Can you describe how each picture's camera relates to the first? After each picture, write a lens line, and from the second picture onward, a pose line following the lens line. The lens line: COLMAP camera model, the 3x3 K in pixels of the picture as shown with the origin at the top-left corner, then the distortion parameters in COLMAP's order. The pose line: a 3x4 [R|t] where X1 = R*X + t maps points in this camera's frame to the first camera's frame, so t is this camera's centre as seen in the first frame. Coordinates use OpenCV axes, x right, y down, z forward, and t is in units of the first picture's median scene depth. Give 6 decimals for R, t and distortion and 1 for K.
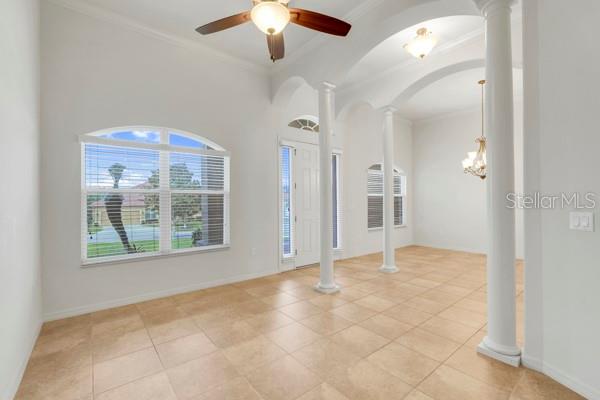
lens RADIAL K [[265.0, 0, 300.0], [0, 265.0, 200.0], [0, 0, 1]] dist [0.001225, 0.000171]
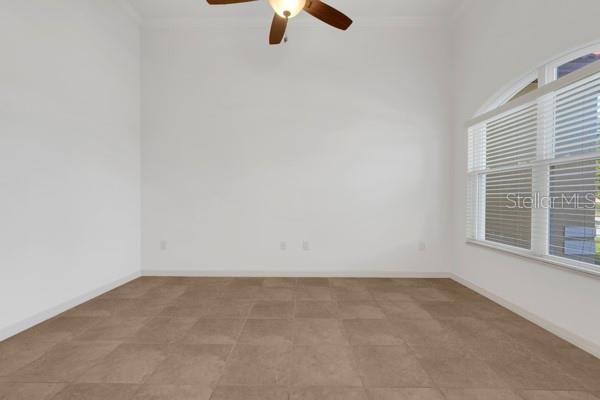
lens RADIAL K [[265.0, 0, 300.0], [0, 265.0, 200.0], [0, 0, 1]] dist [0.001225, 0.000171]
pose [[-0.642956, 0.005688, -0.765882, 0.497886], [0.005187, 0.999982, 0.003072, 0.071030], [0.765886, -0.001997, -0.642974, 1.271118]]
